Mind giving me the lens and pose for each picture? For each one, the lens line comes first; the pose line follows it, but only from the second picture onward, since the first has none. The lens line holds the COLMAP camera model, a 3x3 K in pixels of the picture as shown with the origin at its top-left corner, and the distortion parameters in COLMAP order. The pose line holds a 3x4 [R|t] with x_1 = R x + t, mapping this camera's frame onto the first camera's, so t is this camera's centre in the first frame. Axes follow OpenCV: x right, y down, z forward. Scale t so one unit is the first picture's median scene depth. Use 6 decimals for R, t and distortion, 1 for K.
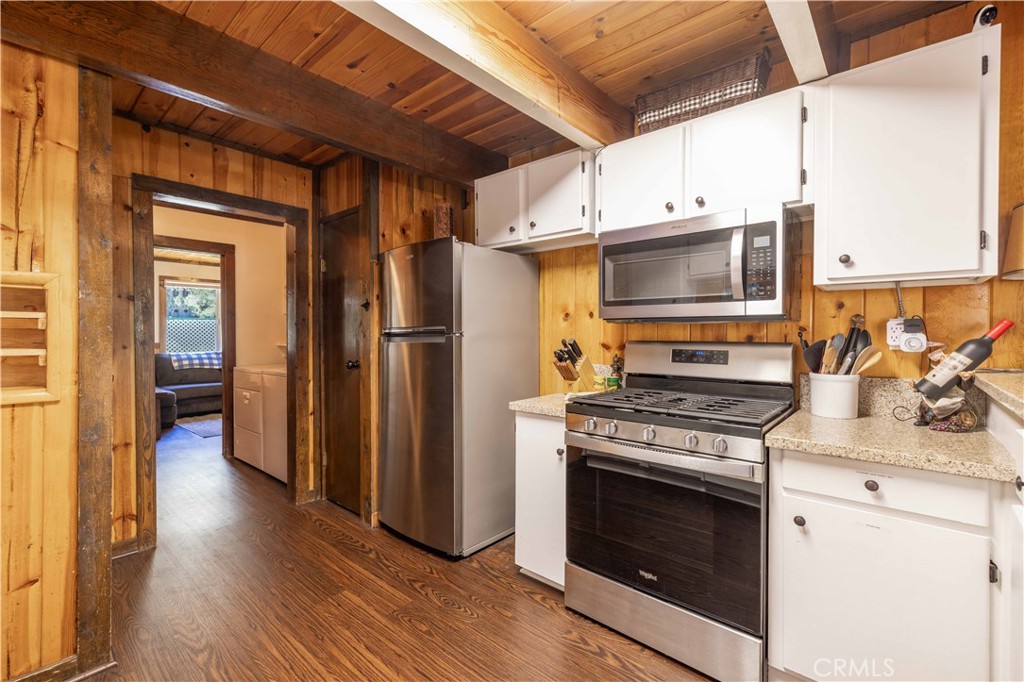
lens RADIAL K [[438.1, 0, 514.4], [0, 438.1, 336.2], [0, 0, 1]] dist [-0.000311, -0.000011]
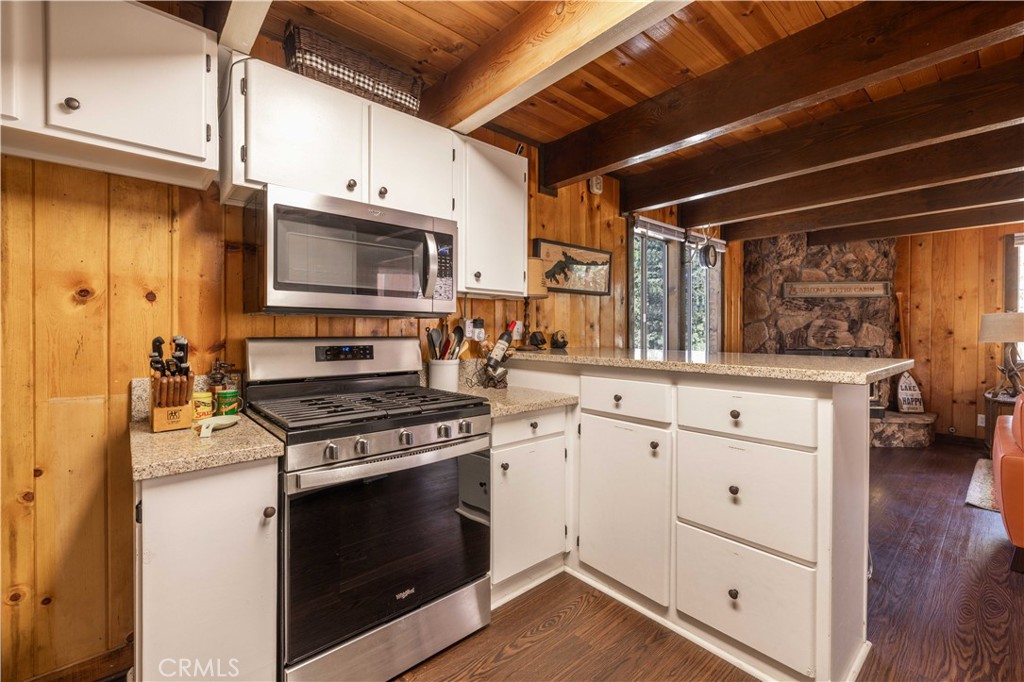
lens RADIAL K [[438.1, 0, 514.3], [0, 438.1, 334.1], [0, 0, 1]] dist [-0.000311, -0.000011]
pose [[0.124340, -0.010008, 0.992189, -0.638701], [0.004274, 0.999945, 0.009551, -0.001279], [-0.992230, 0.003053, 0.124376, 0.745956]]
